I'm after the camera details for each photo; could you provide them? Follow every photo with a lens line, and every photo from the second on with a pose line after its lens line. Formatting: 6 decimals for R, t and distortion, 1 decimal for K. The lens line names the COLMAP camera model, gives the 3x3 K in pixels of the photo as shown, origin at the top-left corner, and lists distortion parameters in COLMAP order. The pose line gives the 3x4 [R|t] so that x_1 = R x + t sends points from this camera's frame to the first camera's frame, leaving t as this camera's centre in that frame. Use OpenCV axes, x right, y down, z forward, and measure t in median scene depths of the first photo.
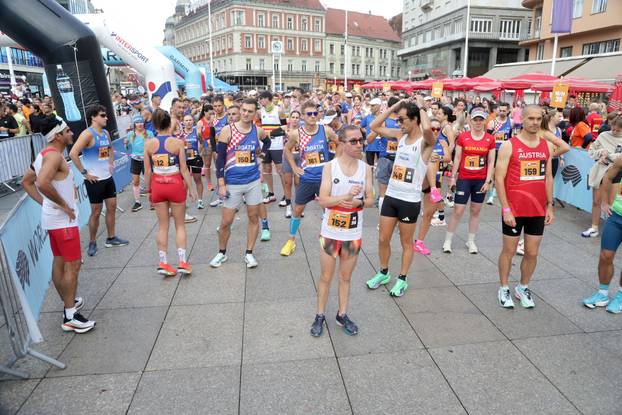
lens RADIAL K [[437.4, 0, 314.6], [0, 437.4, 199.0], [0, 0, 1]] dist [-0.059783, 0.006729]
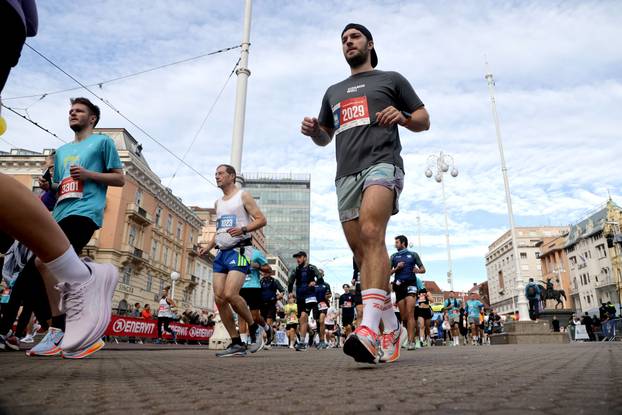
lens RADIAL K [[437.4, 0, 314.6], [0, 437.4, 199.0], [0, 0, 1]] dist [-0.059783, 0.006729]
pose [[0.978674, -0.062395, -0.195716, -0.144303], [-0.054401, 0.840015, -0.539830, 0.272075], [0.198087, 0.538964, 0.818706, -0.923768]]
